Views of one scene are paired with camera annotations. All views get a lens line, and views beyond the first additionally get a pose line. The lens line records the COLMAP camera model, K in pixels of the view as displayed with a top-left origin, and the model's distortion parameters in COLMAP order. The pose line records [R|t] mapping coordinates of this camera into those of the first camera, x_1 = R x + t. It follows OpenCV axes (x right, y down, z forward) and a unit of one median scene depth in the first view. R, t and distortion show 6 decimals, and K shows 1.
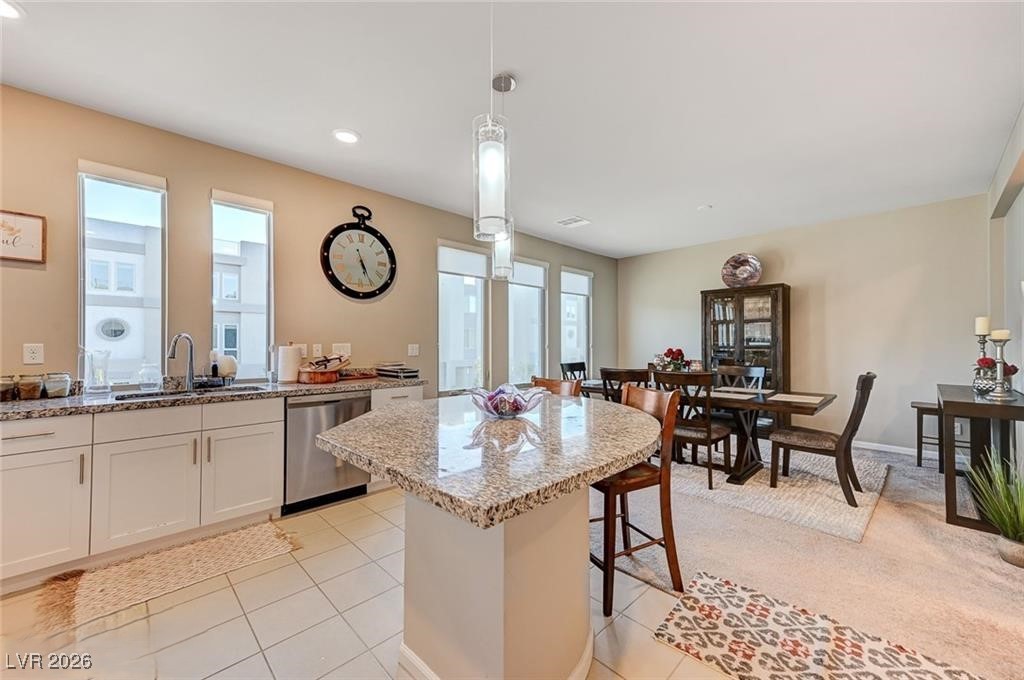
lens RADIAL K [[397.2, 0, 525.3], [0, 397.2, 341.1], [0, 0, 1]] dist [0.002370, 0.000308]
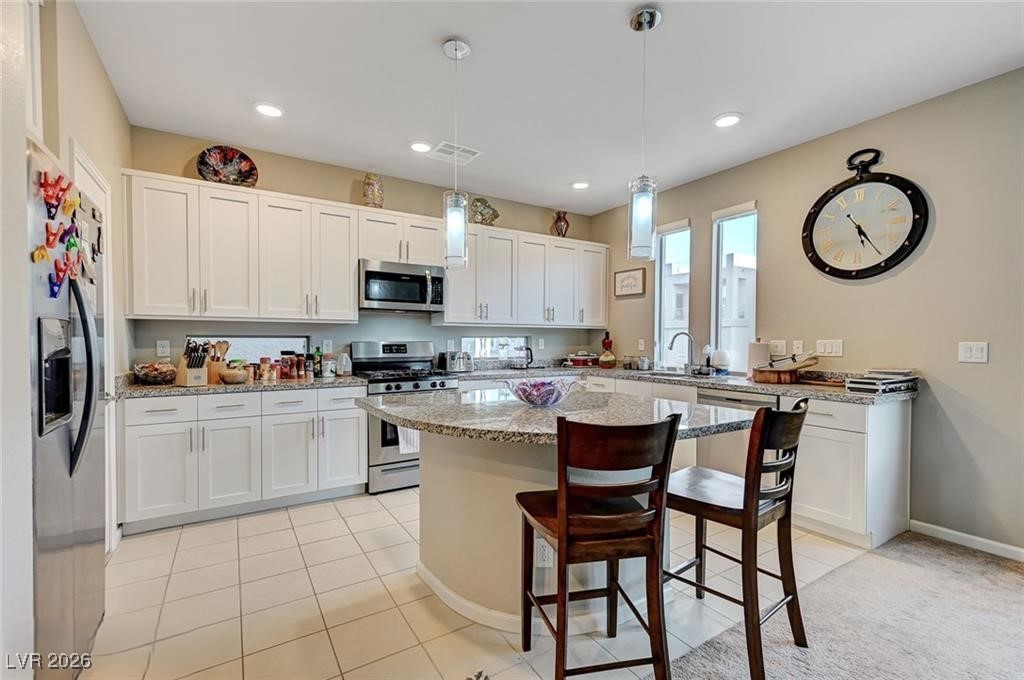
lens RADIAL K [[446.5, 0, 513.8], [0, 446.5, 346.4], [0, 0, 1]] dist [0.002002, 0.000160]
pose [[-0.240109, 0.013054, -0.970658, 0.628362], [0.000664, 0.999912, 0.013283, 0.007632], [0.970746, 0.002545, -0.240097, 0.679605]]
